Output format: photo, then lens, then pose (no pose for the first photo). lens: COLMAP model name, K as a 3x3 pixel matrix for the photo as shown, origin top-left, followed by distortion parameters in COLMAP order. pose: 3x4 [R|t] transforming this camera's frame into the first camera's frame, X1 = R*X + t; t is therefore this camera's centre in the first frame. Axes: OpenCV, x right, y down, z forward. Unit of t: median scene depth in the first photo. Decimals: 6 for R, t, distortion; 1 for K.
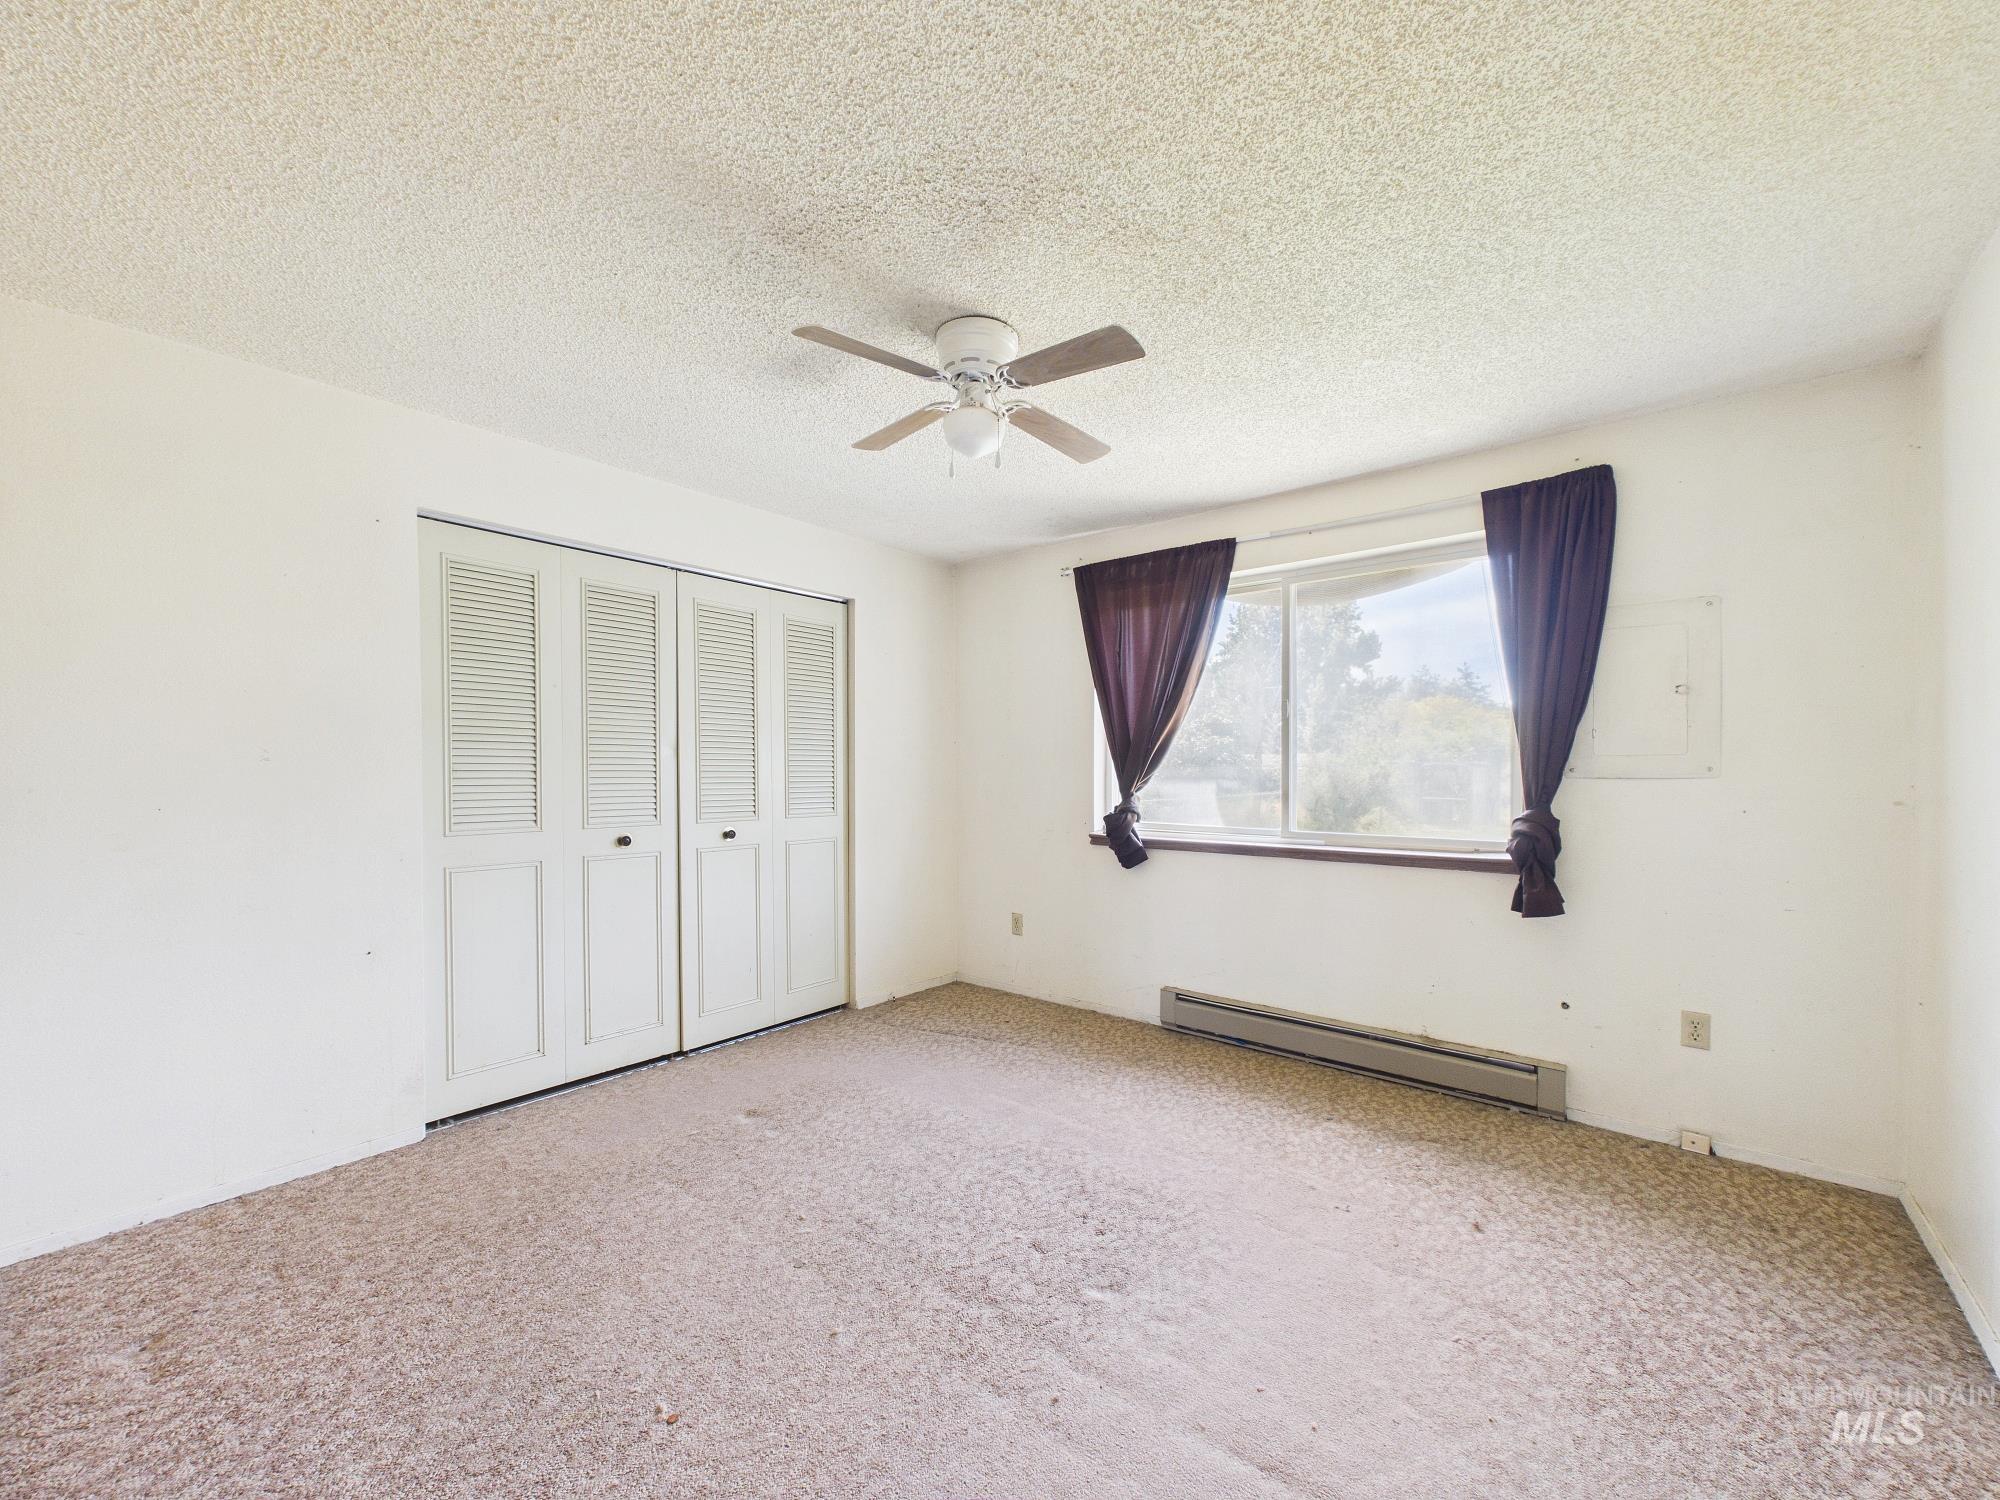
lens RADIAL K [[804.6, 0, 1000.0], [0, 804.6, 780.3], [0, 0, 1]] dist [0.000221, 0.000135]
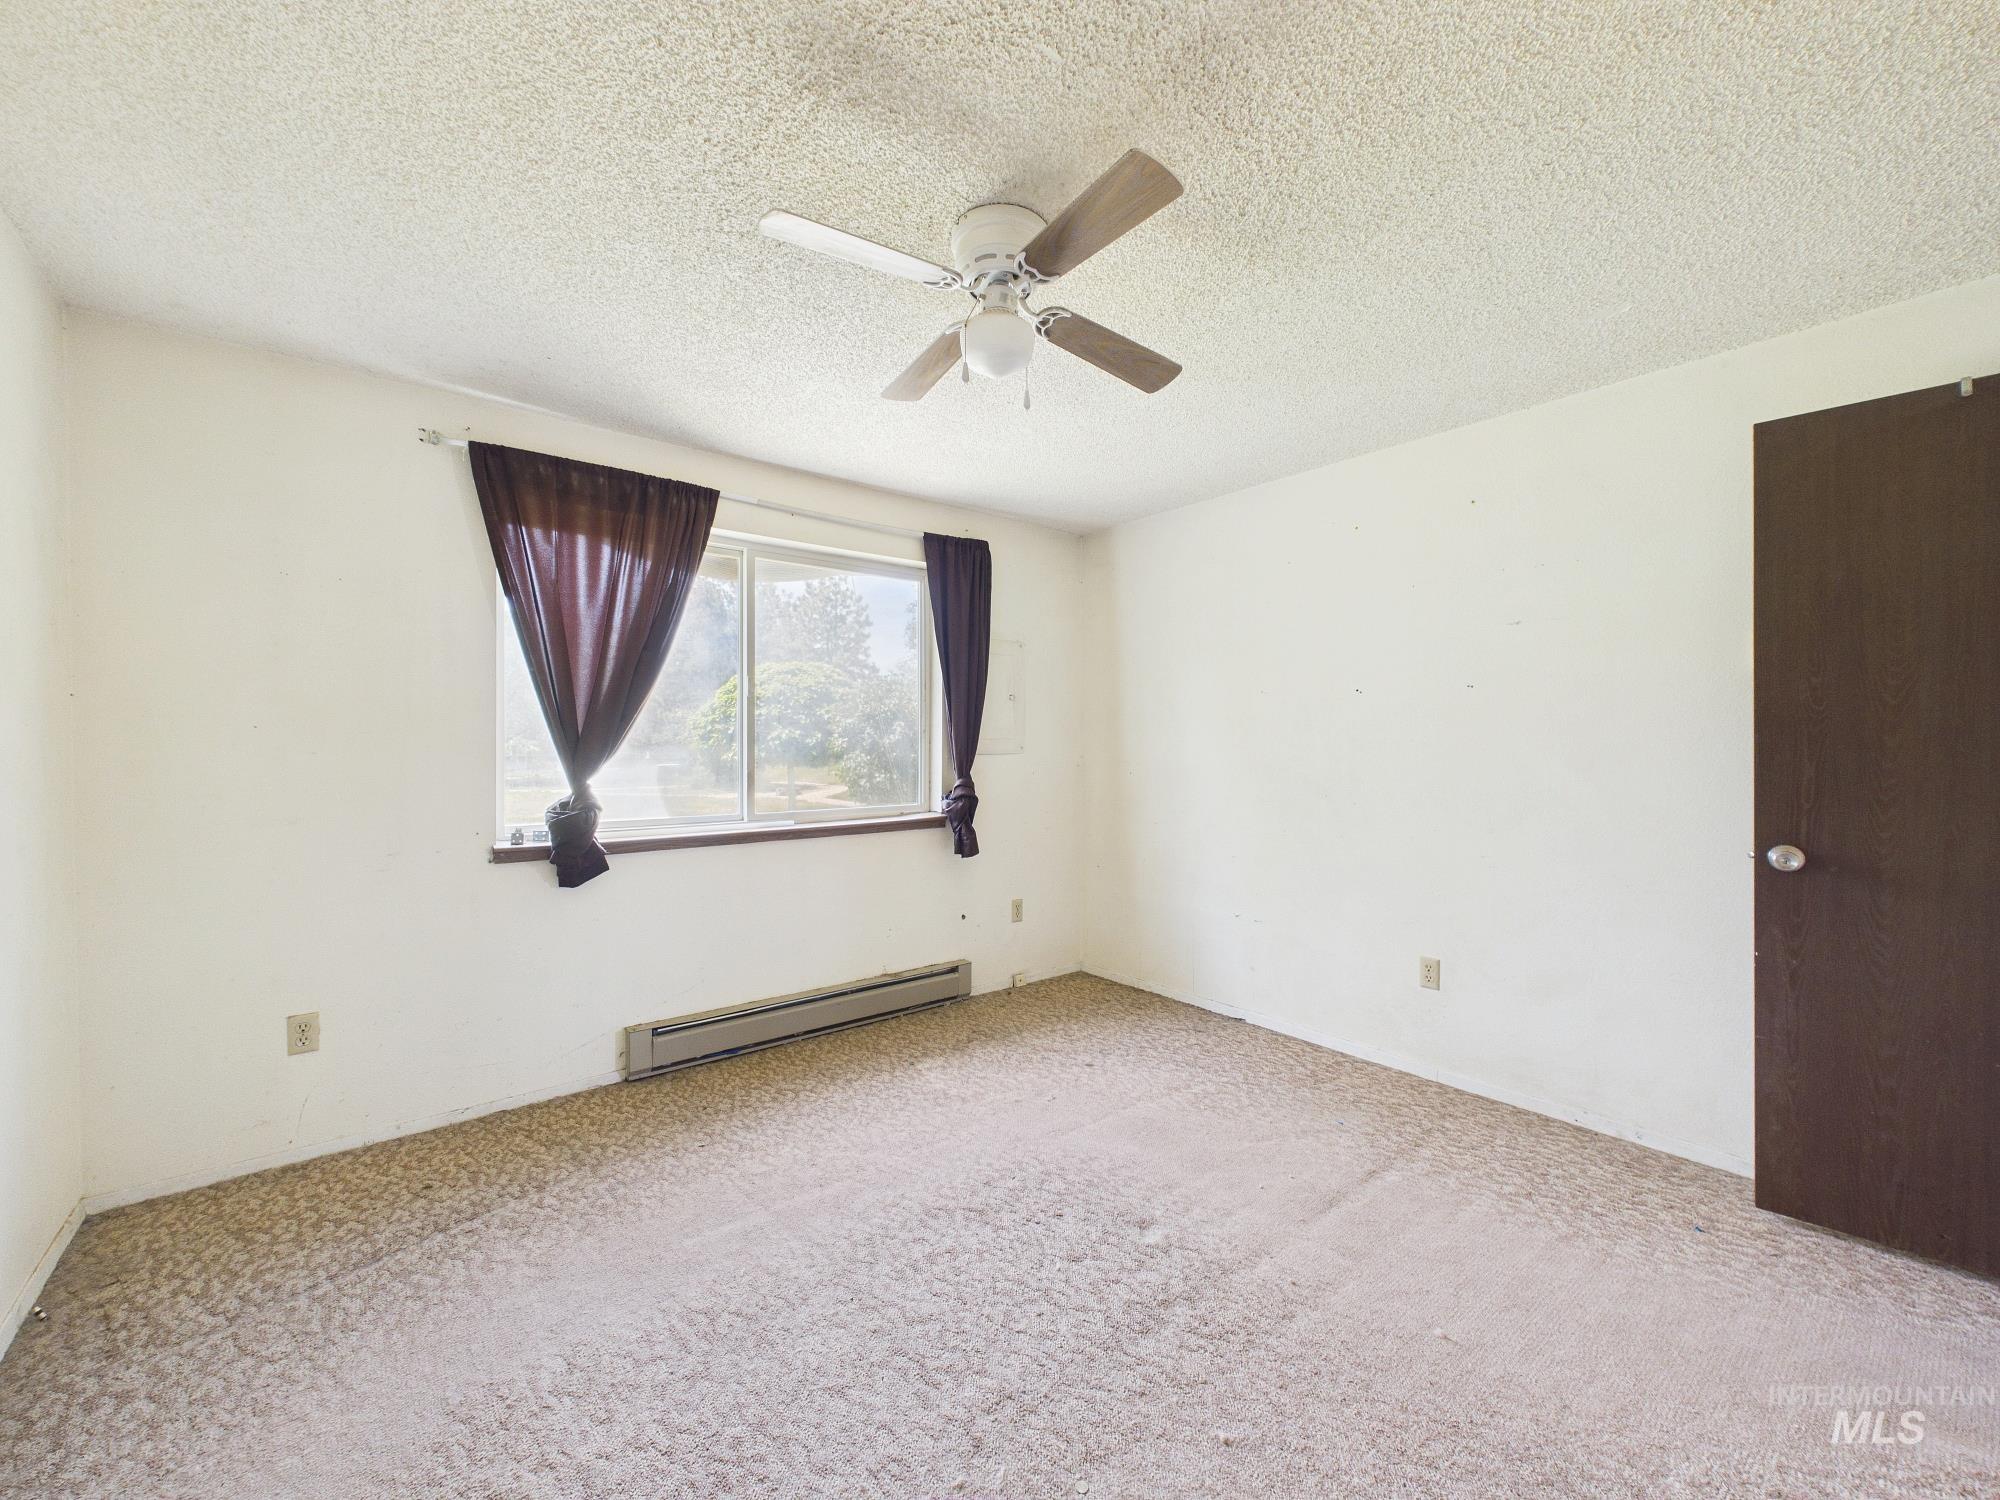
lens RADIAL K [[803.3, 0, 1002.2], [0, 803.3, 743.5], [0, 0, 1]] dist [0.001139, 0.000192]
pose [[0.202716, -0.000945, 0.979237, -0.548477], [0.015622, 0.999875, -0.002269, -0.014235], [-0.979113, 0.015758, 0.202706, 0.543620]]
